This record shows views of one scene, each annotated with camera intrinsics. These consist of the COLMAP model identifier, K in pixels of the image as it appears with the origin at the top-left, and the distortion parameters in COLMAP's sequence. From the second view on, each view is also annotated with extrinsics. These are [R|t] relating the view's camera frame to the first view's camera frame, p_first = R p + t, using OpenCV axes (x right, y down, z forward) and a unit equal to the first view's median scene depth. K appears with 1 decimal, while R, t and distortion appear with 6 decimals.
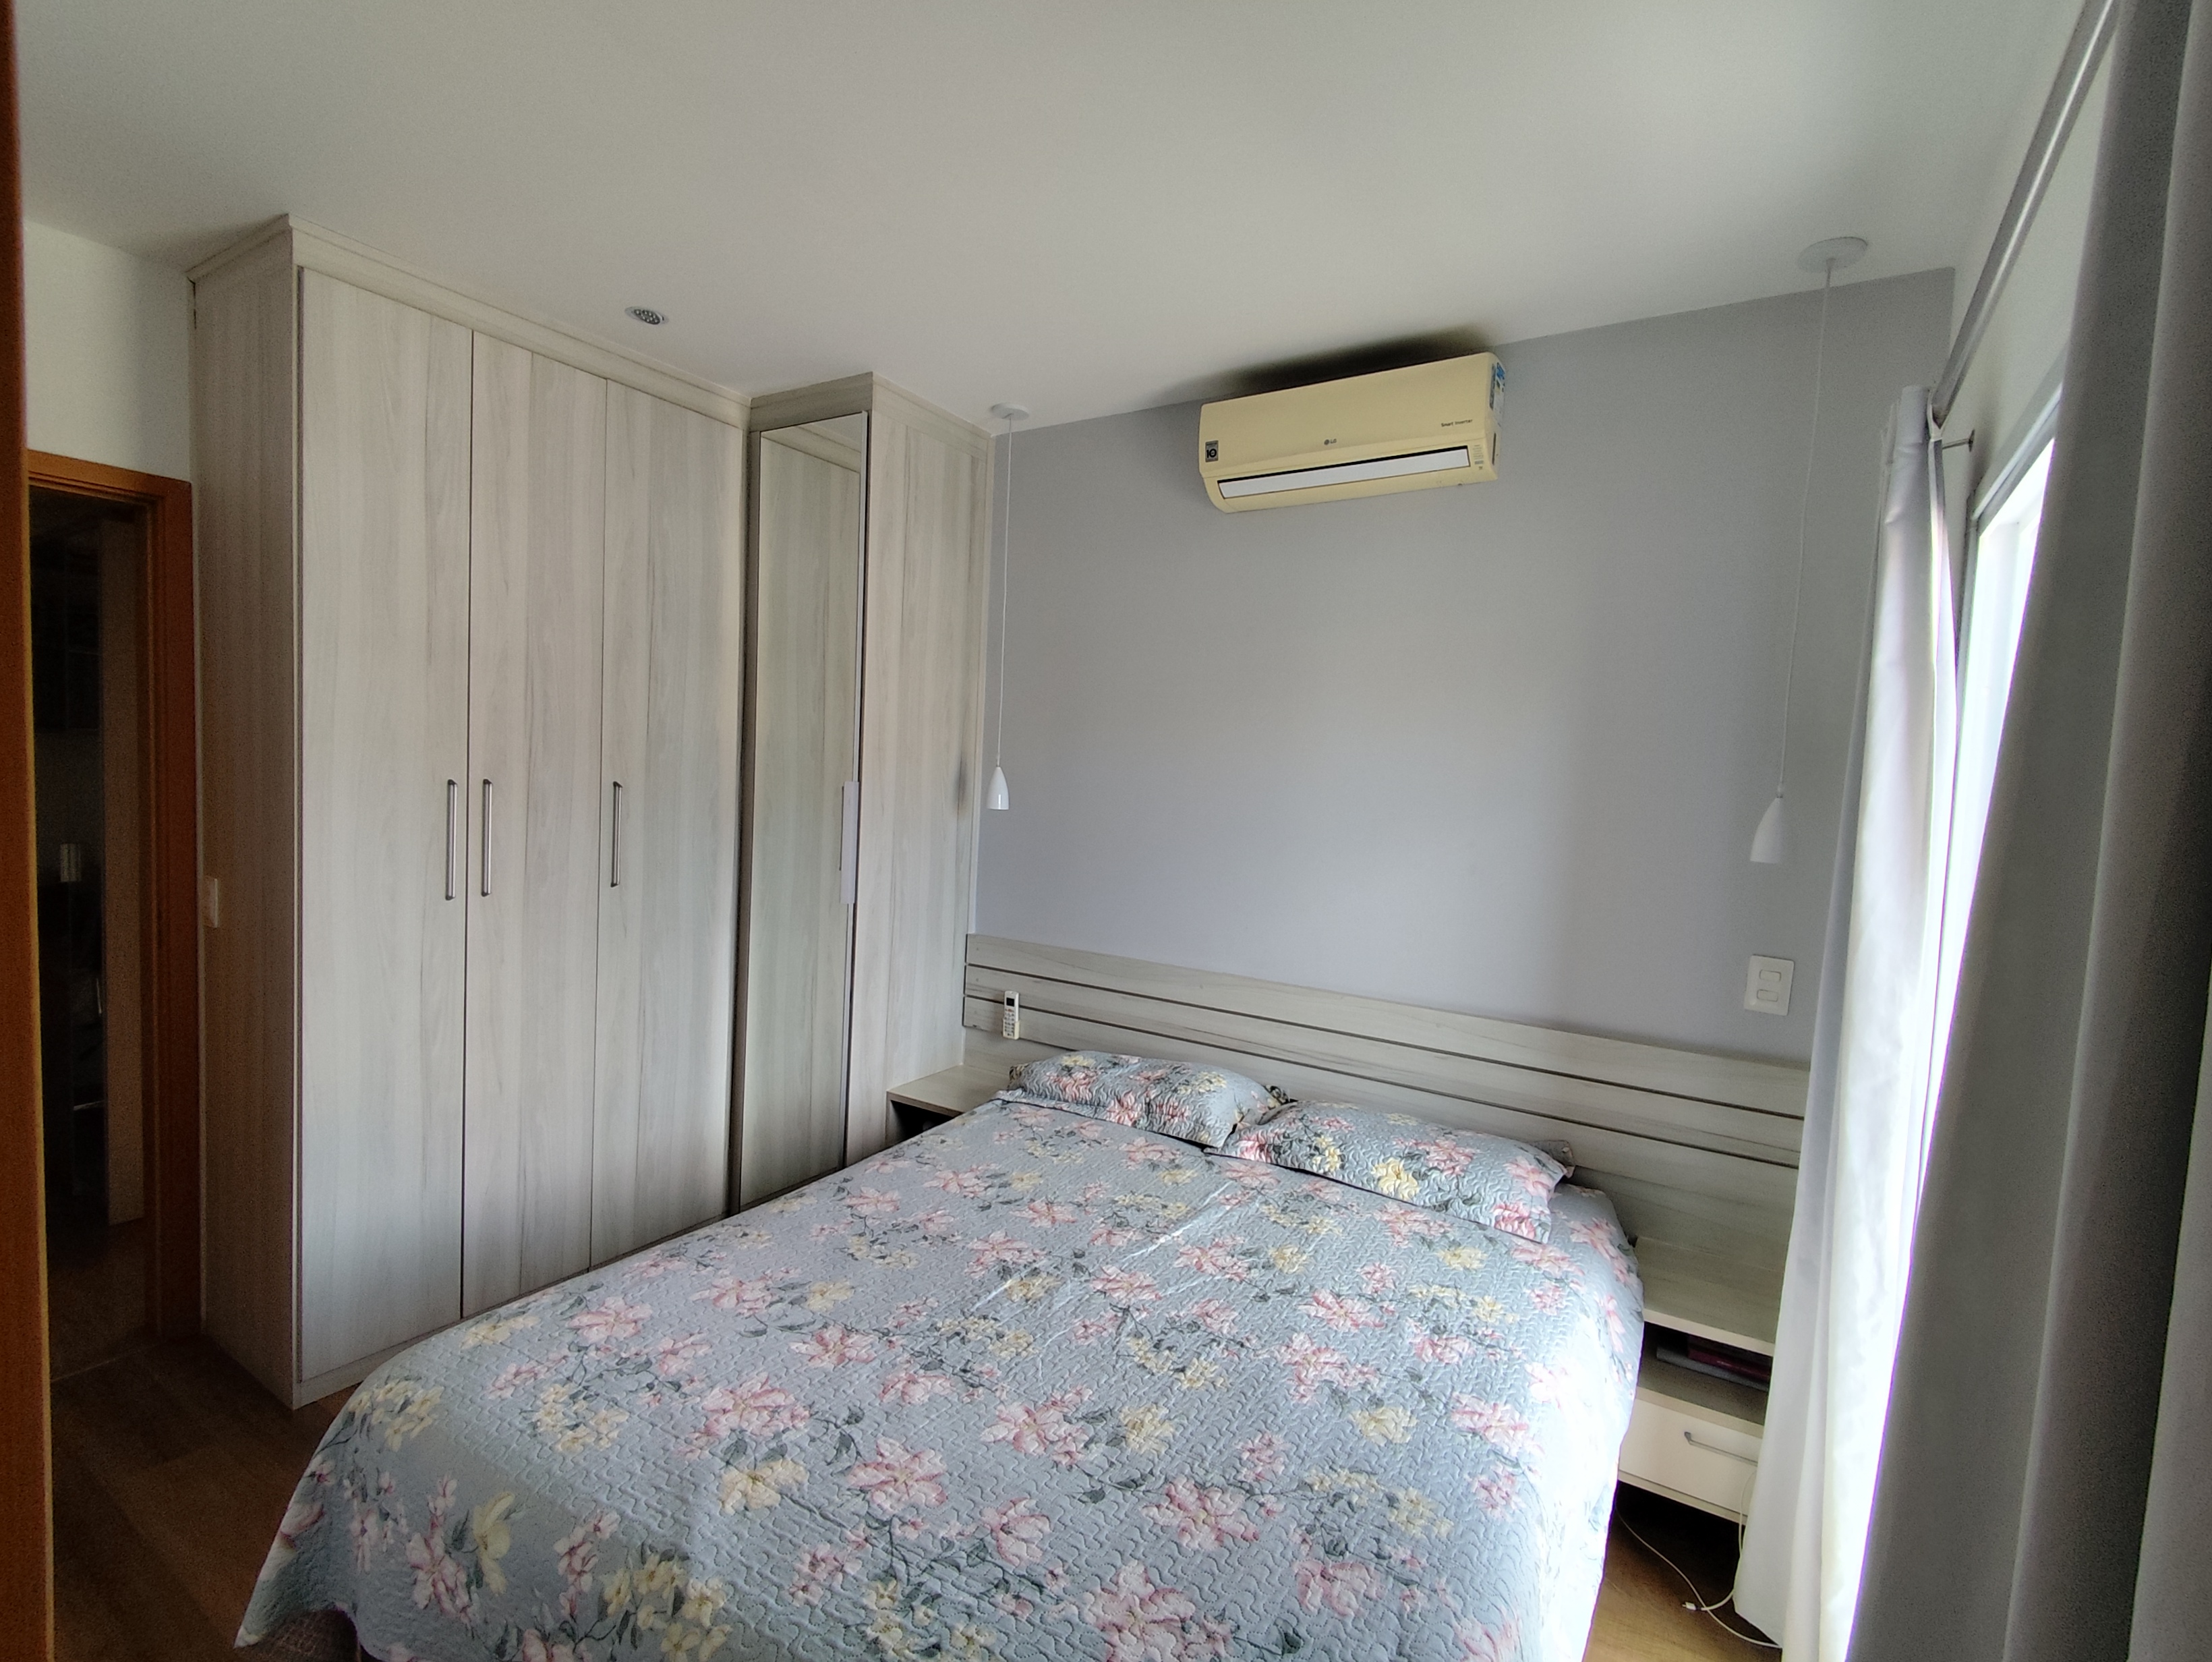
lens RADIAL K [[1015.6, 0, 1104.8], [0, 1015.6, 838.4], [0, 0, 1]] dist [0.077828, -0.071870]
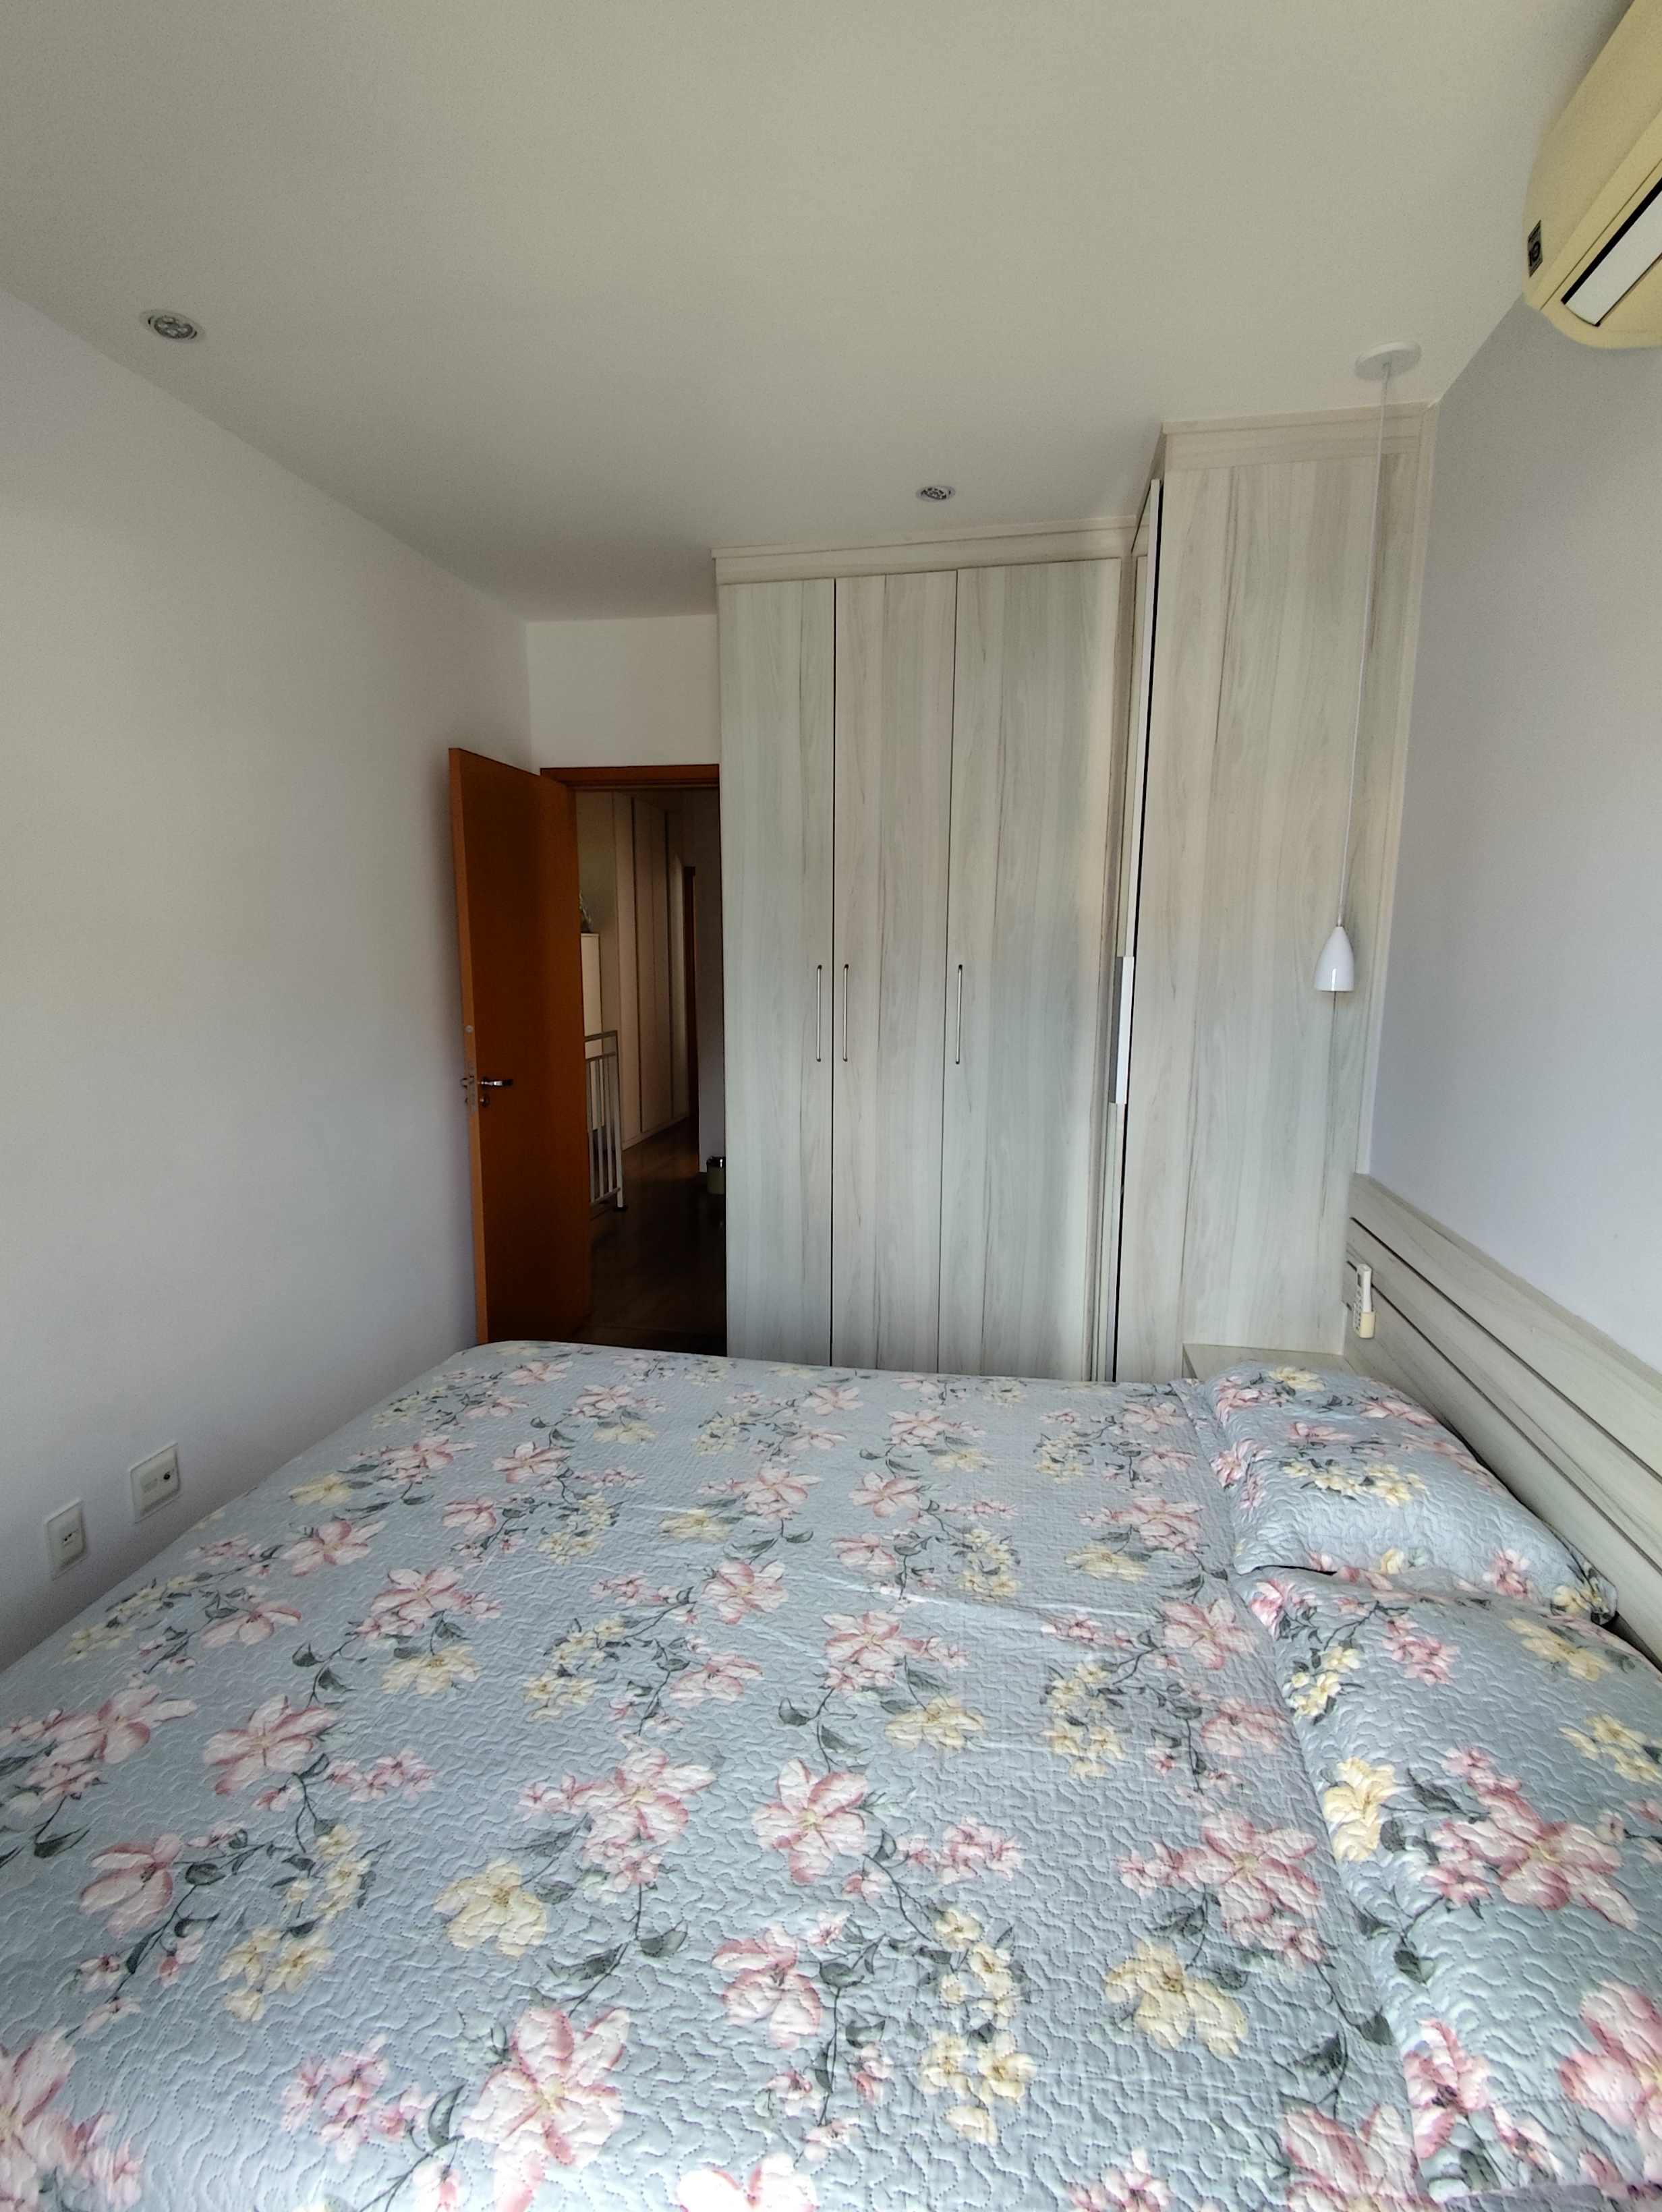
lens RADIAL K [[1018.9, 0, 815.5], [0, 1018.9, 1103.5], [0, 0, 1]] dist [0.027402, -0.018426]
pose [[0.367602, 0.102503, -0.924317, 0.565328], [-0.045448, 0.994700, 0.092233, -0.002161], [0.928872, 0.008104, 0.370312, 0.601648]]
